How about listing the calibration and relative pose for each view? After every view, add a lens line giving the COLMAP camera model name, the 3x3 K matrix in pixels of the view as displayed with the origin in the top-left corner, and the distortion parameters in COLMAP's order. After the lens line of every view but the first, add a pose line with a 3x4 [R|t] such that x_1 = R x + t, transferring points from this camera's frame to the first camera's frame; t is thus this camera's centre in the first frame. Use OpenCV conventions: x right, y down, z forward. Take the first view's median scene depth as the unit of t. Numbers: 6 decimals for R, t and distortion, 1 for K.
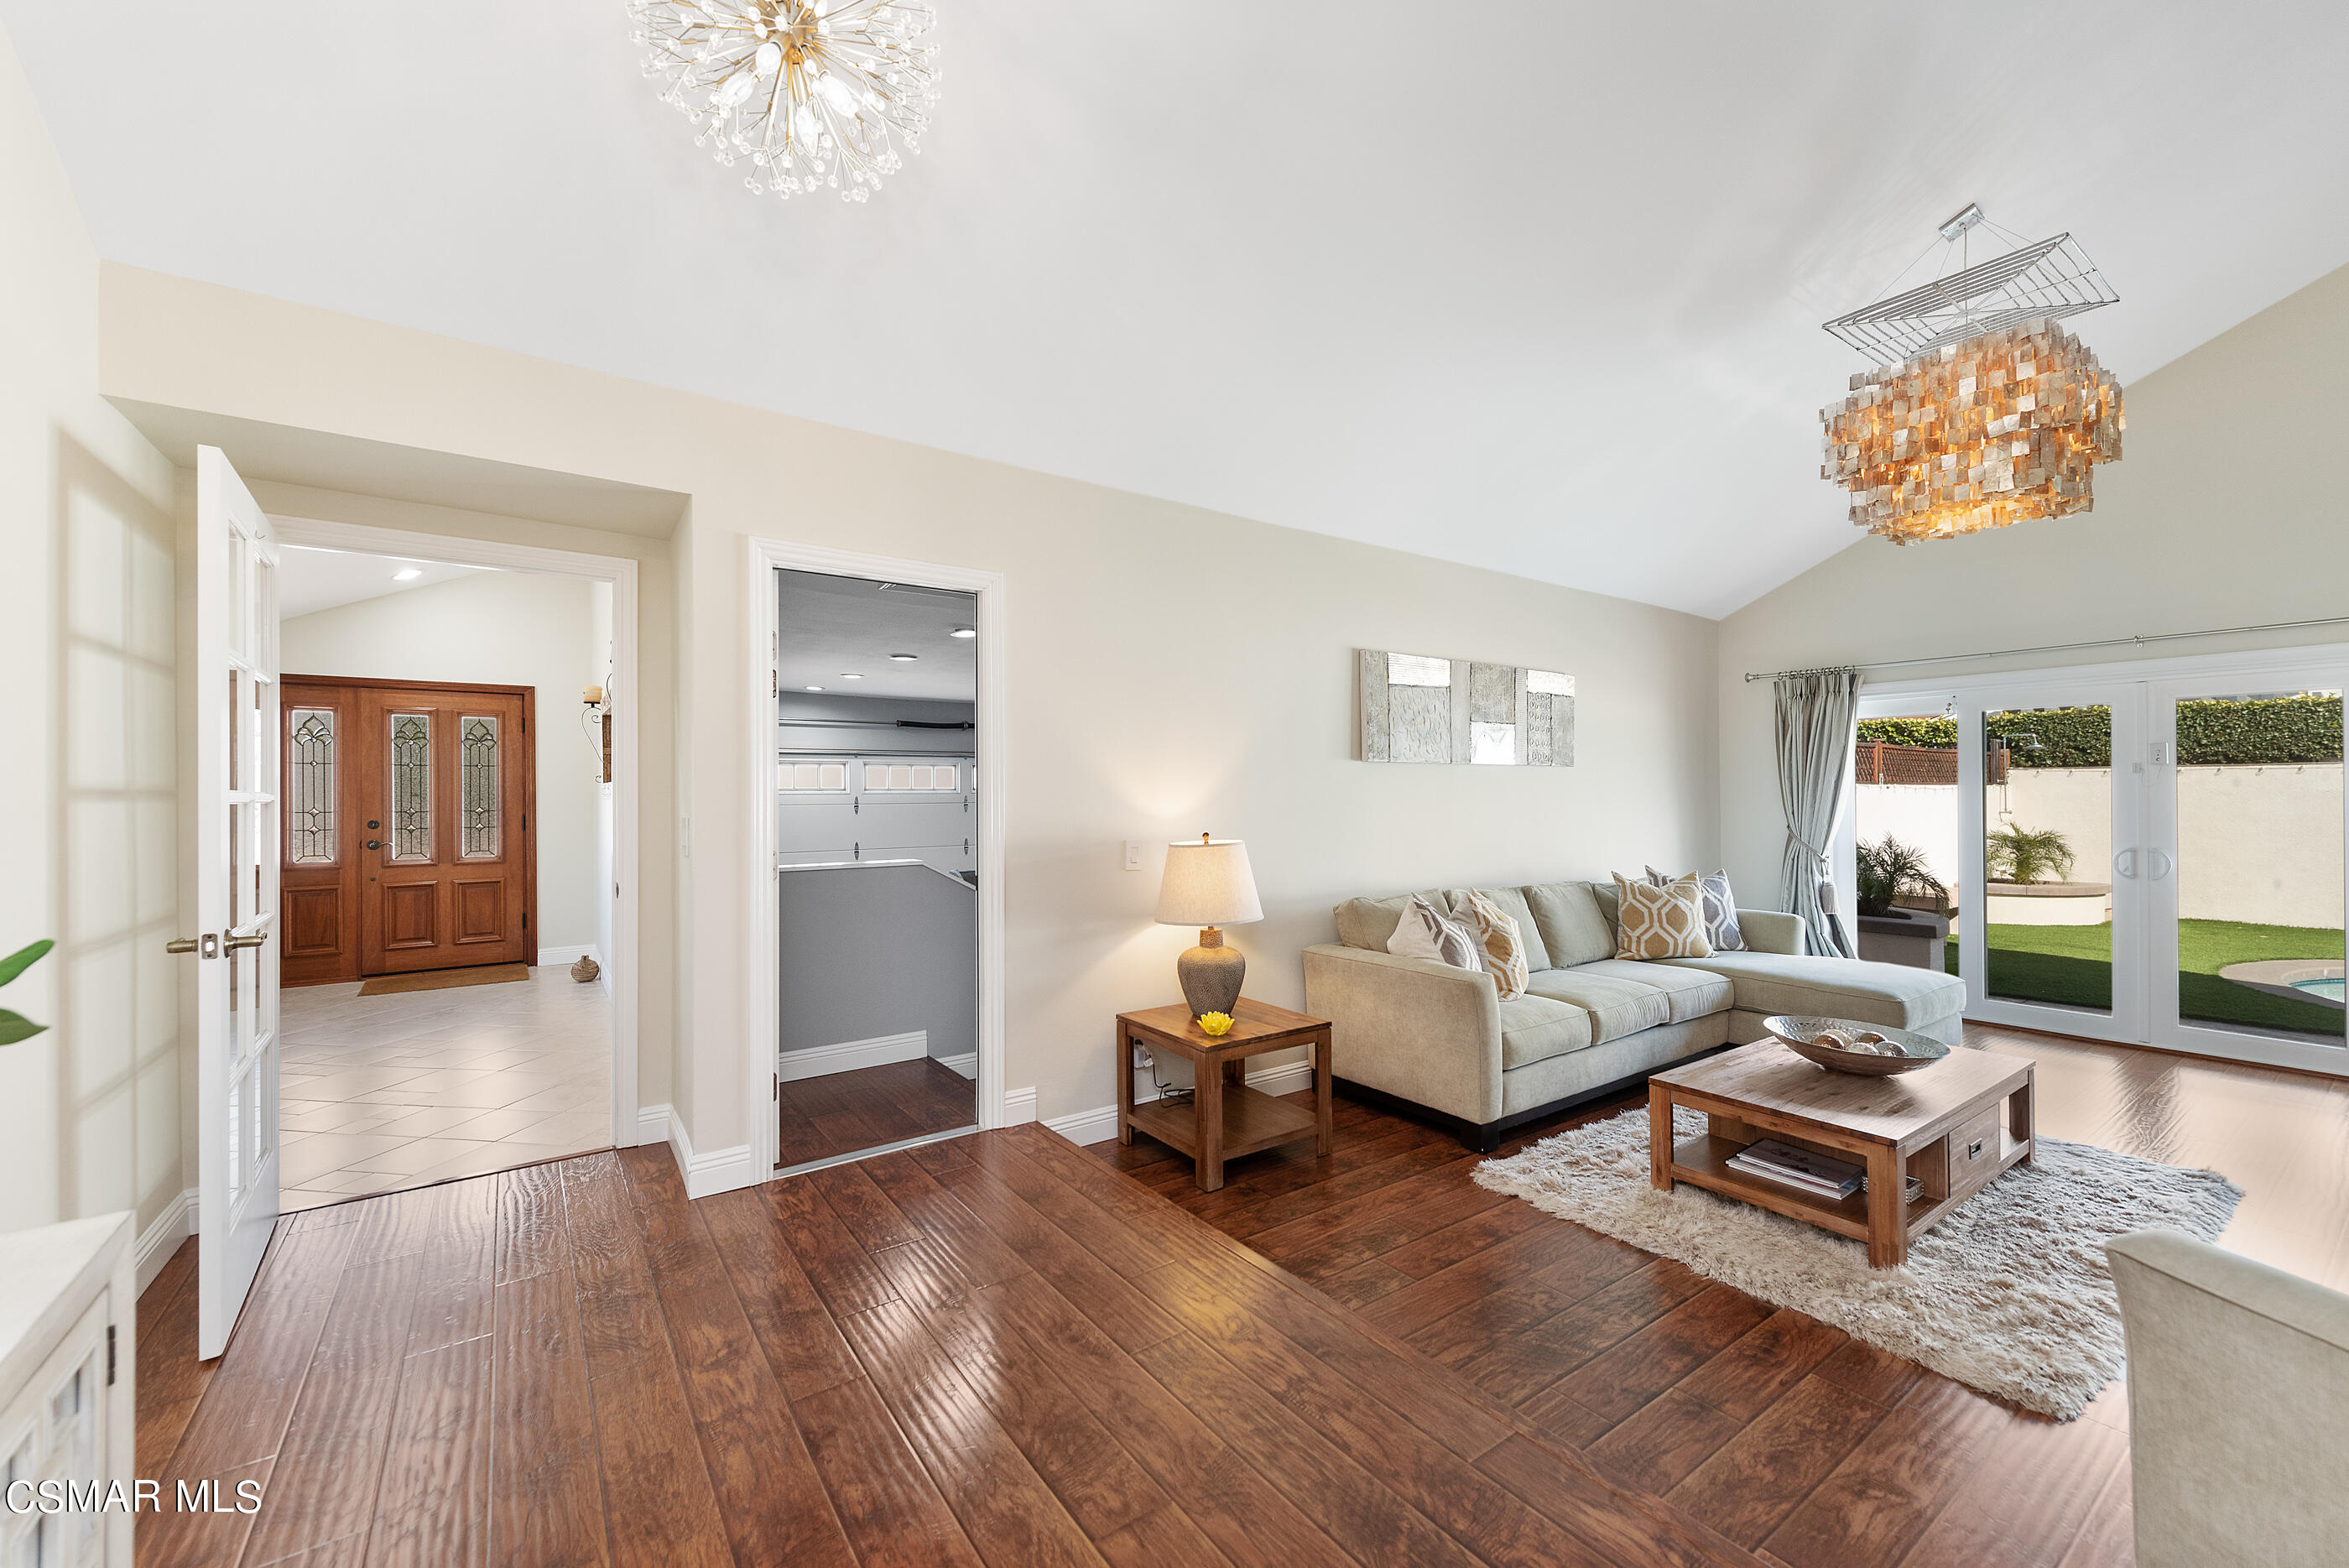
lens RADIAL K [[931.6, 0, 1172.4], [0, 931.6, 785.5], [0, 0, 1]] dist [0.023427, -0.003045]
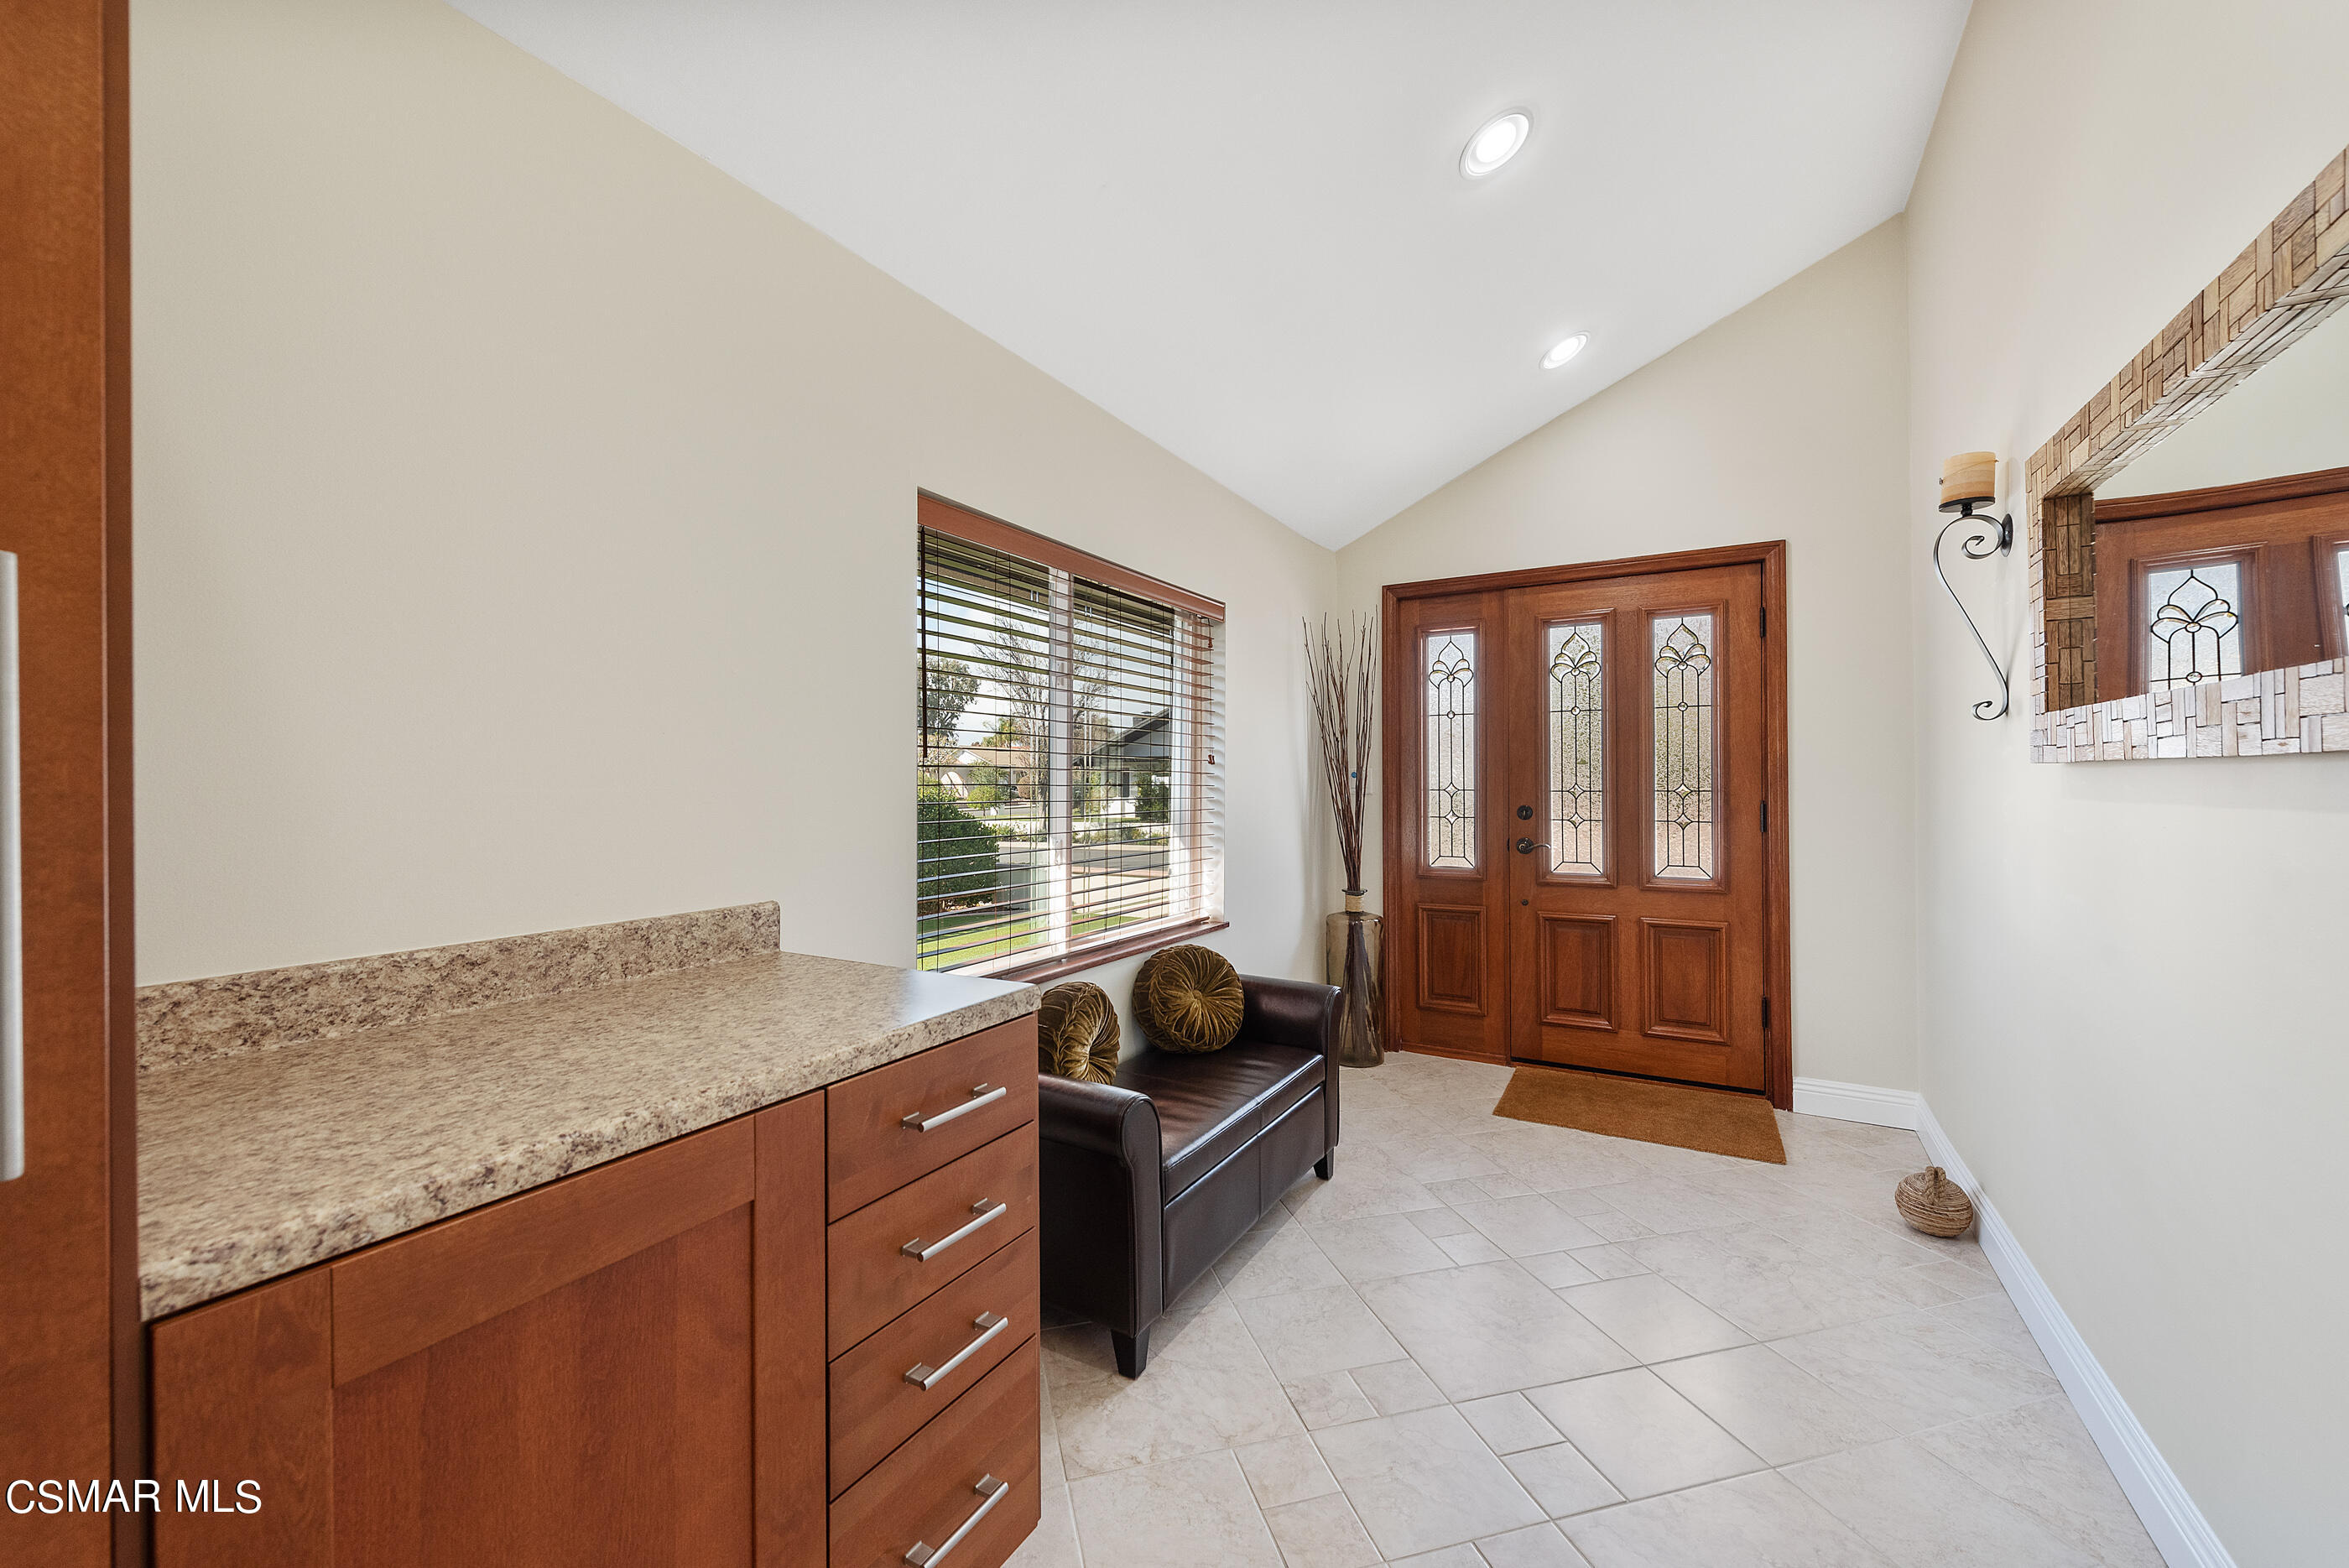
lens RADIAL K [[931.6, 0, 1171.6], [0, 931.6, 788.5], [0, 0, 1]] dist [0.023427, -0.003045]
pose [[0.426341, 0.008093, -0.904526, -0.191626], [0.008999, 0.999873, 0.013188, 0.007640], [0.904518, -0.013763, 0.426214, 0.259228]]
